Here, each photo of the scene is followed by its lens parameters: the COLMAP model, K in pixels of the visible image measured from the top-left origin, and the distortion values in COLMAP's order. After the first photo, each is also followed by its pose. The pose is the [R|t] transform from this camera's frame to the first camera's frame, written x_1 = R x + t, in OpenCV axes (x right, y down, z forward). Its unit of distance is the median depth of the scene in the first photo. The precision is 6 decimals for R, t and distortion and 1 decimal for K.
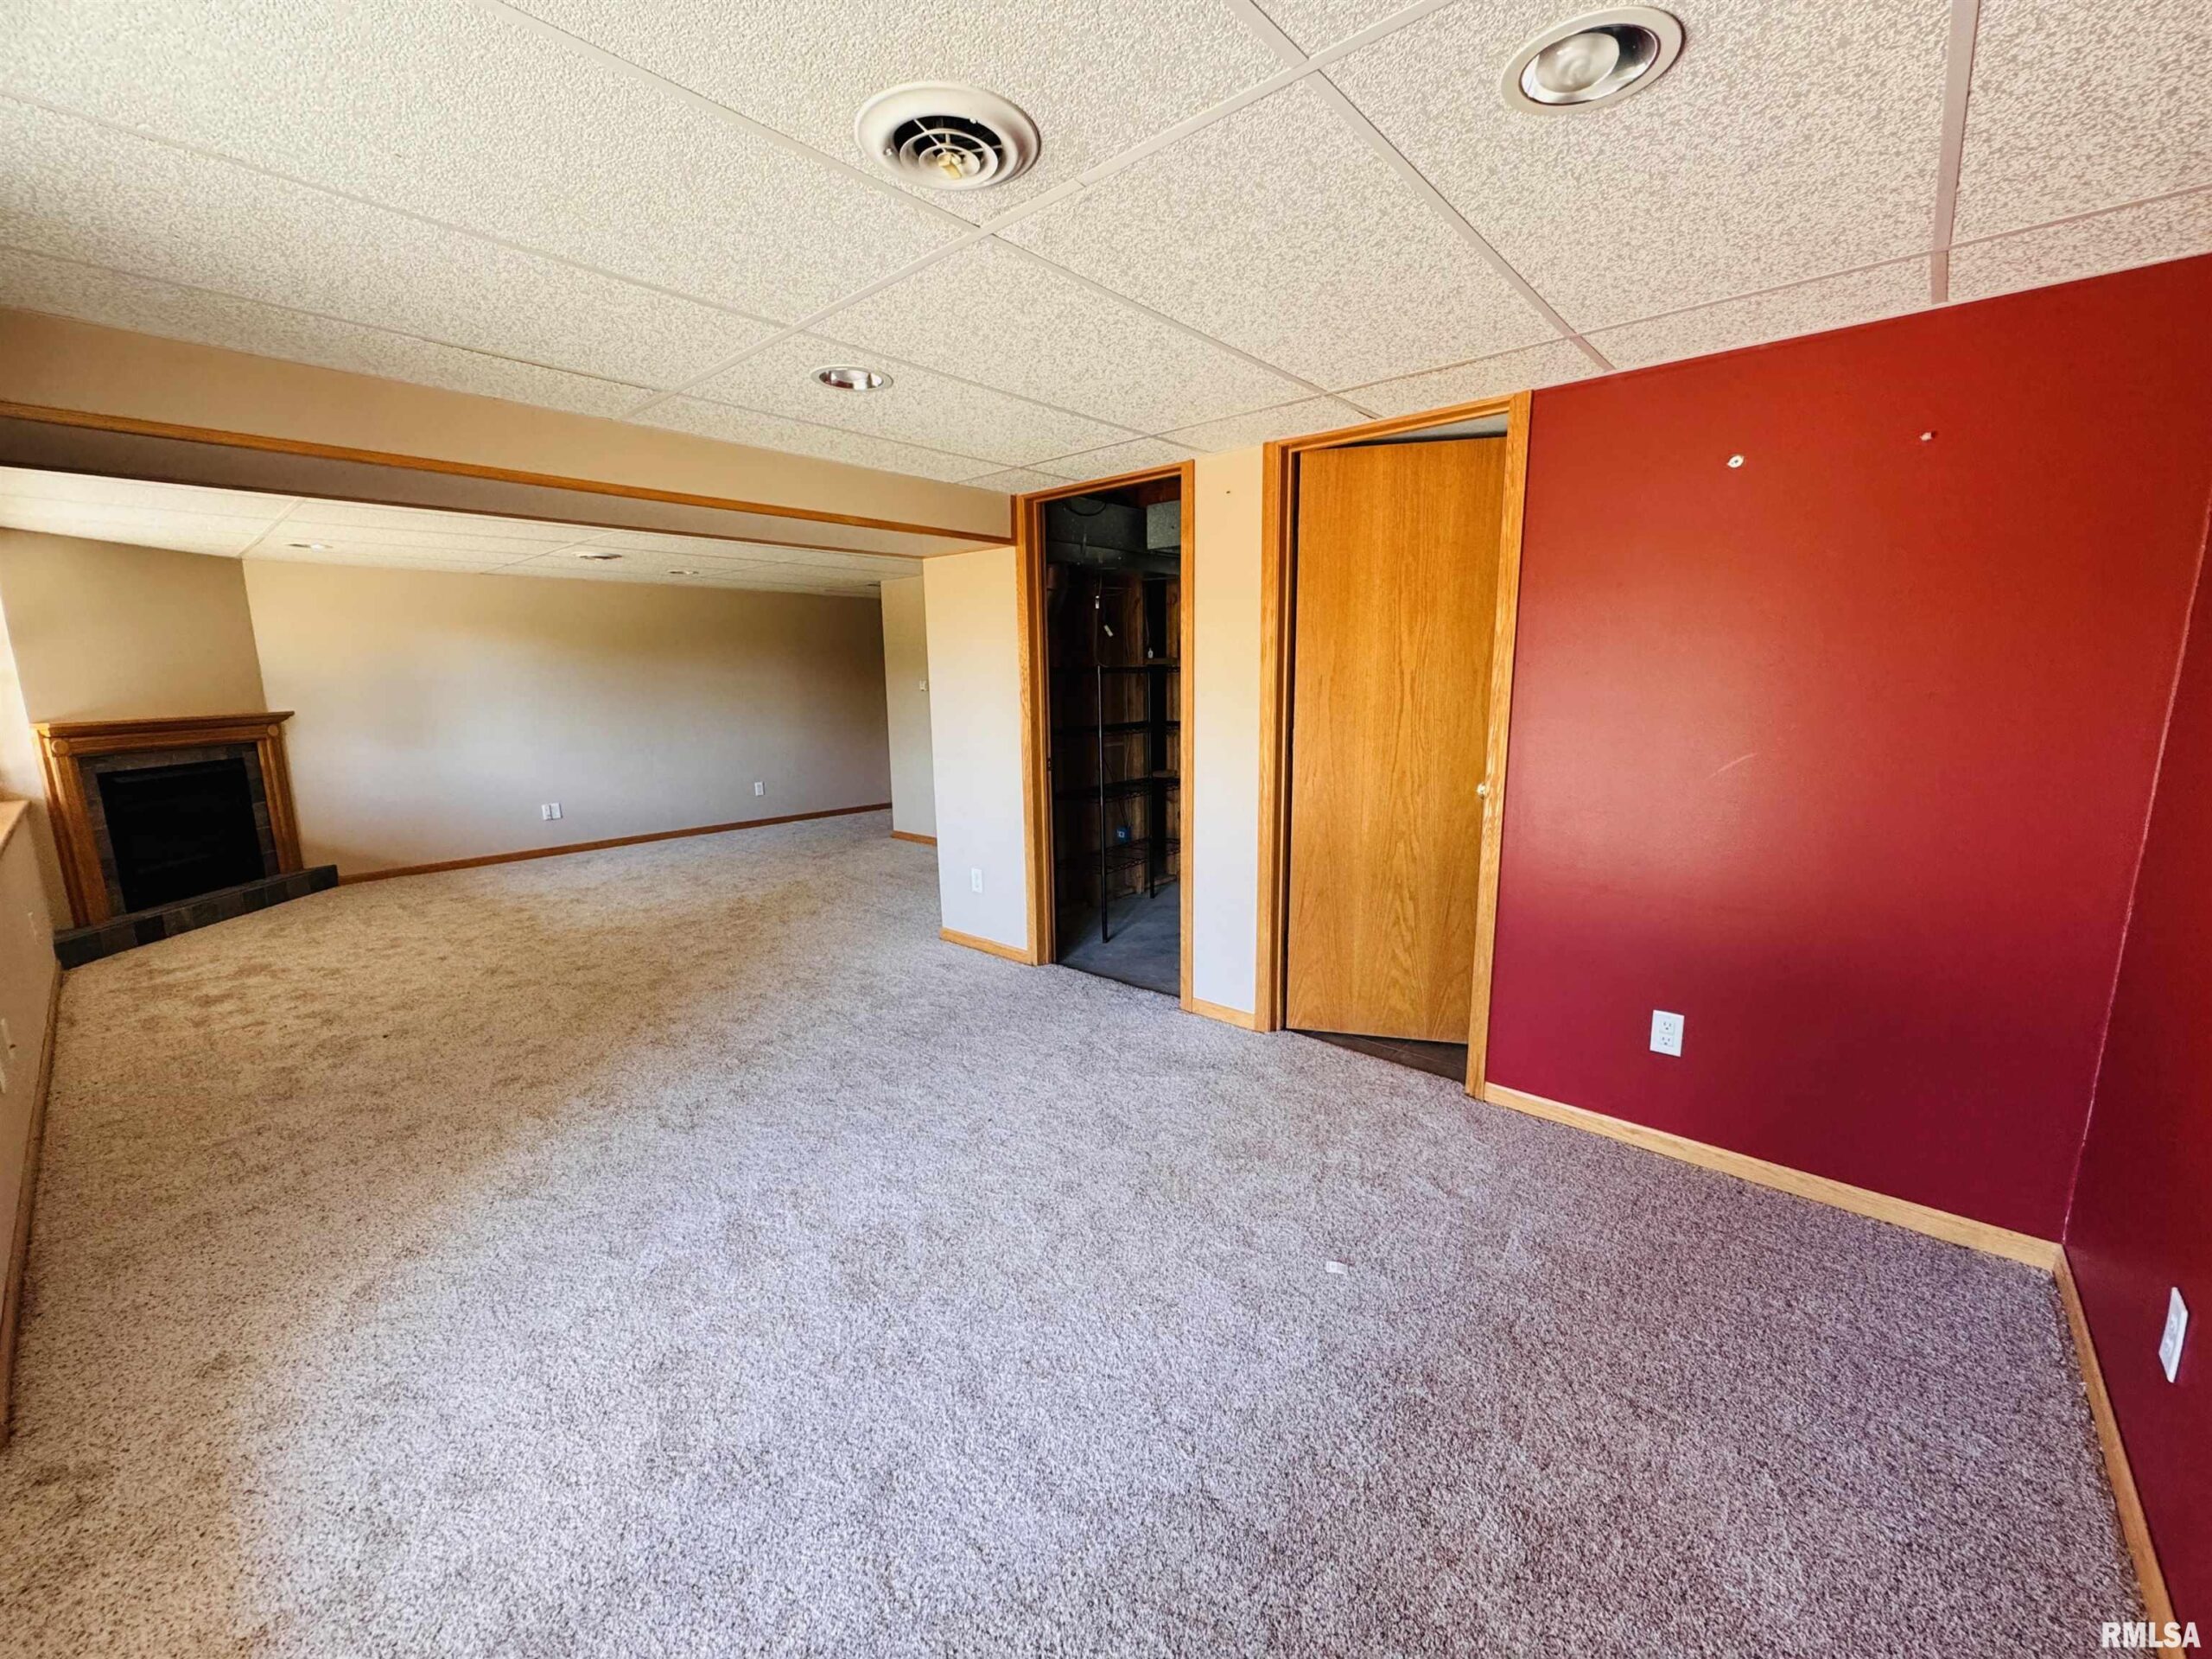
lens RADIAL K [[882.3, 0, 1106.8], [0, 882.3, 826.9], [0, 0, 1]] dist [-0.004125, 0.000477]
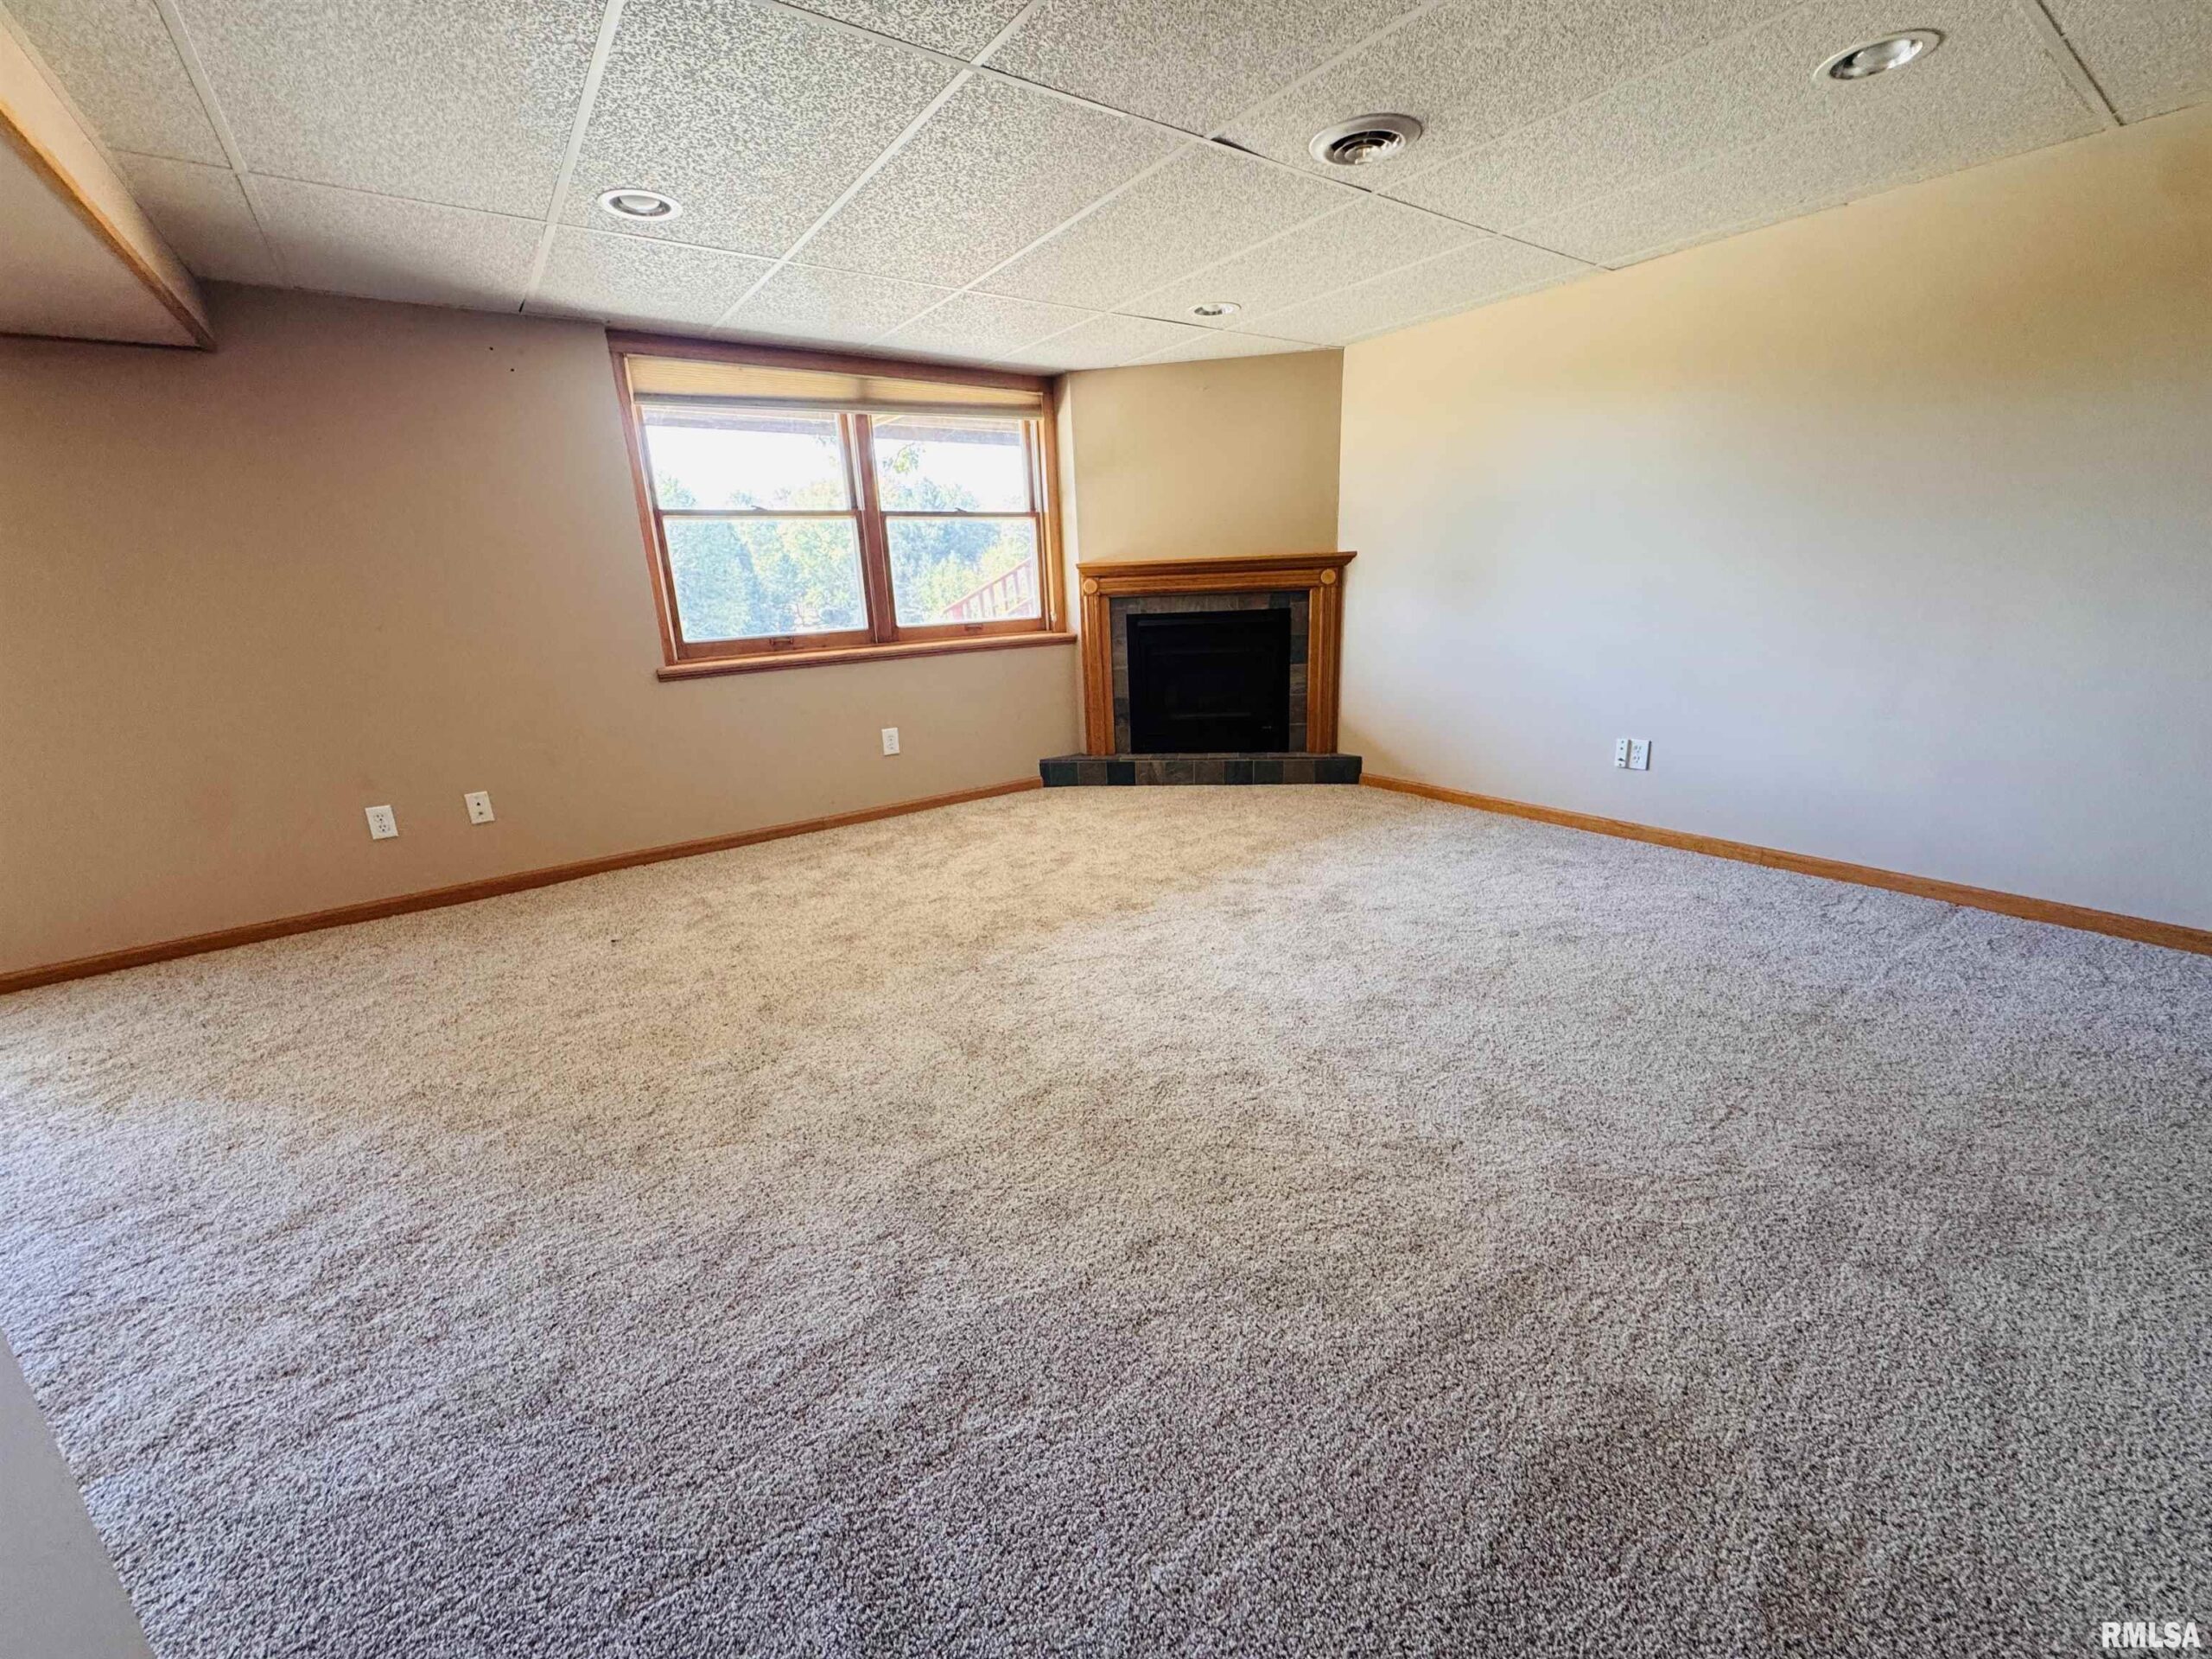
lens RADIAL K [[882.3, 0, 1099.2], [0, 882.3, 834.8], [0, 0, 1]] dist [-0.004125, 0.000477]
pose [[-0.216673, 0.297593, -0.929780, -0.092550], [-0.124789, 0.936149, 0.328712, -0.131810], [0.968236, 0.187250, -0.165702, 1.013033]]
